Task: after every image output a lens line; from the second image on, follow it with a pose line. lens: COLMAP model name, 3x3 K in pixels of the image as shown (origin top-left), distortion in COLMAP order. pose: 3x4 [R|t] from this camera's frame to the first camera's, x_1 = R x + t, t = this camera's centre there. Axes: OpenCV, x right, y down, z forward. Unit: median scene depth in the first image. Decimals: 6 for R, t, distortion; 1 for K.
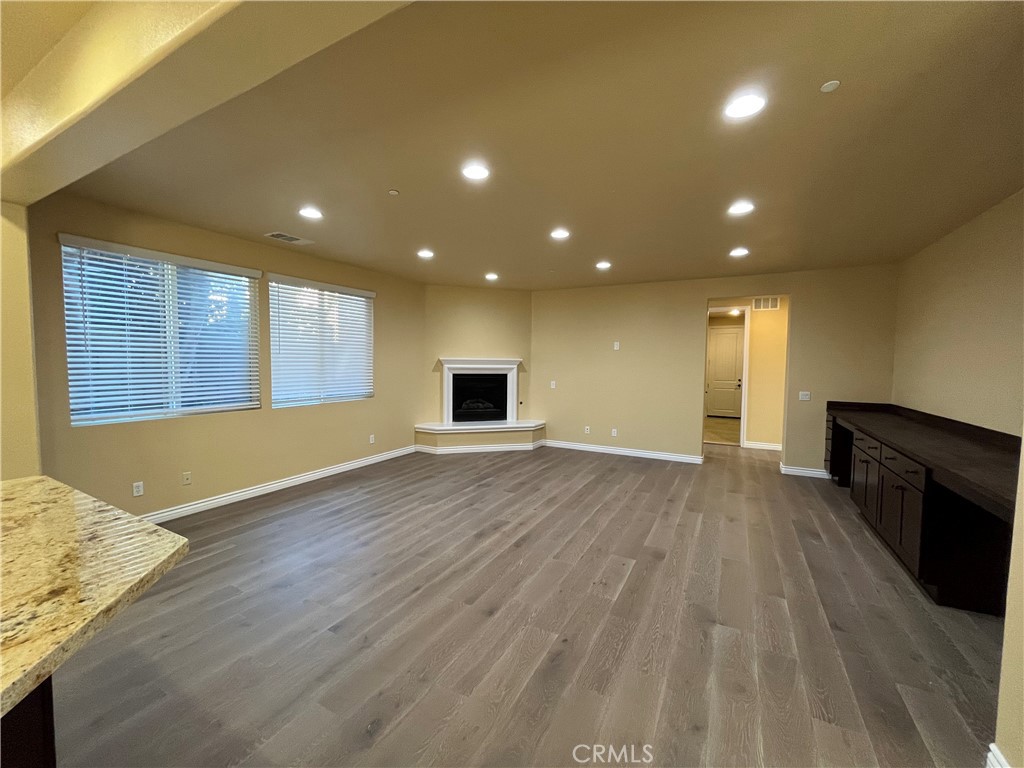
lens RADIAL K [[415.4, 0, 510.9], [0, 415.4, 381.7], [0, 0, 1]] dist [-0.000455, 0.000709]
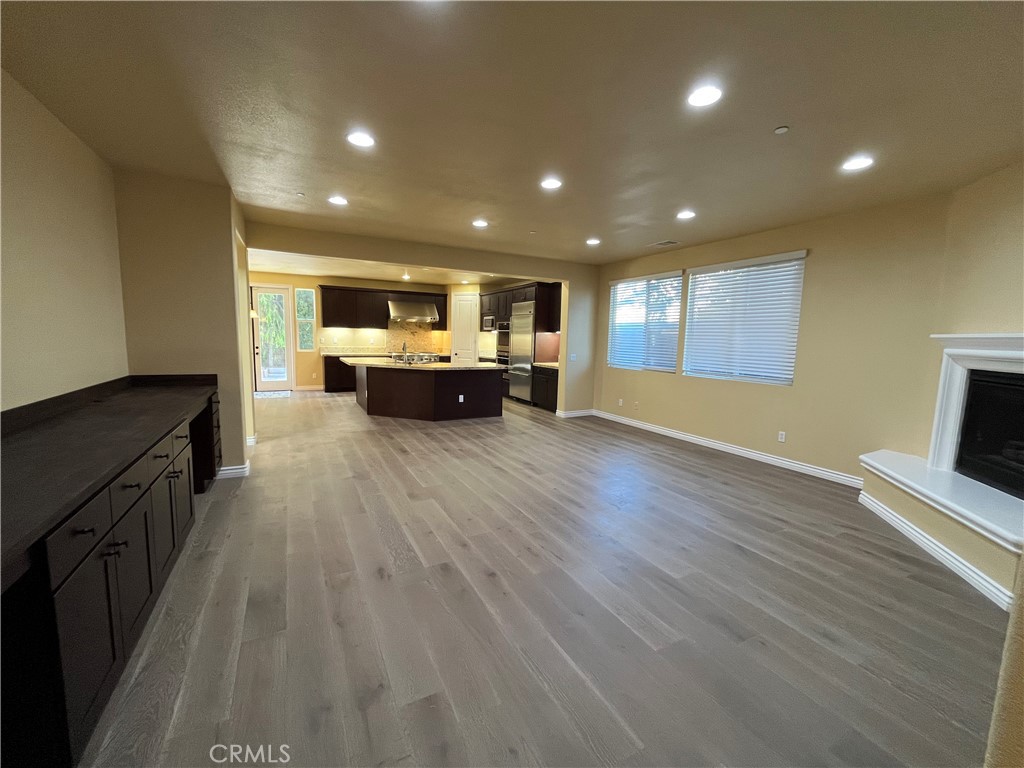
lens RADIAL K [[415.4, 0, 510.4], [0, 415.4, 383.5], [0, 0, 1]] dist [-0.000455, 0.000709]
pose [[-0.553459, 0.071454, -0.829806, 0.924311], [-0.071241, 0.988600, 0.132643, -0.049823], [0.829824, 0.132528, -0.542060, 1.463573]]
